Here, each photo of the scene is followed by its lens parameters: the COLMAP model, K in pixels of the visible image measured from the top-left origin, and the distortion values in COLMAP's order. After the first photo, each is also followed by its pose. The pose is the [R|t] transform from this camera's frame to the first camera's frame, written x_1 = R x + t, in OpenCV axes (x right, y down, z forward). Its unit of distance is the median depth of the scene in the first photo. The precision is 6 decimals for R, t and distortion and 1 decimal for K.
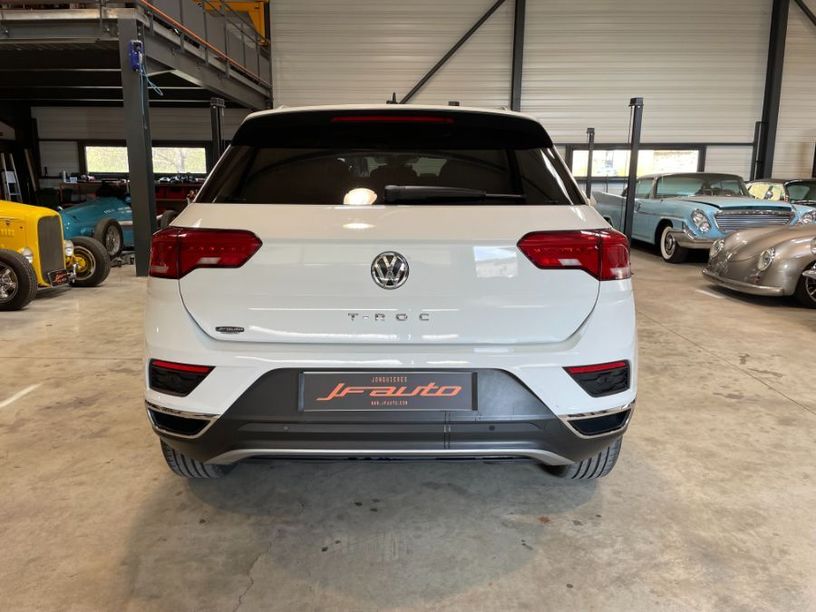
lens RADIAL K [[623.0, 0, 404.2], [0, 623.0, 286.8], [0, 0, 1]] dist [0.099417, -0.132940]
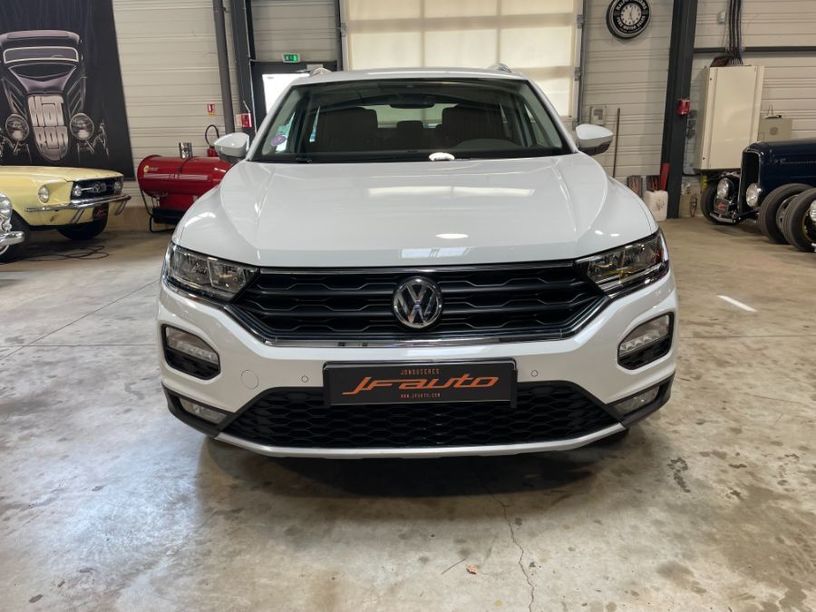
lens RADIAL K [[618.7, 0, 411.6], [0, 618.7, 289.3], [0, 0, 1]] dist [0.100119, -0.134874]
pose [[-0.999815, 0.018129, 0.006452, -0.023238], [0.019212, 0.921578, 0.387718, -0.389231], [0.001082, 0.387771, -0.921755, 2.519523]]
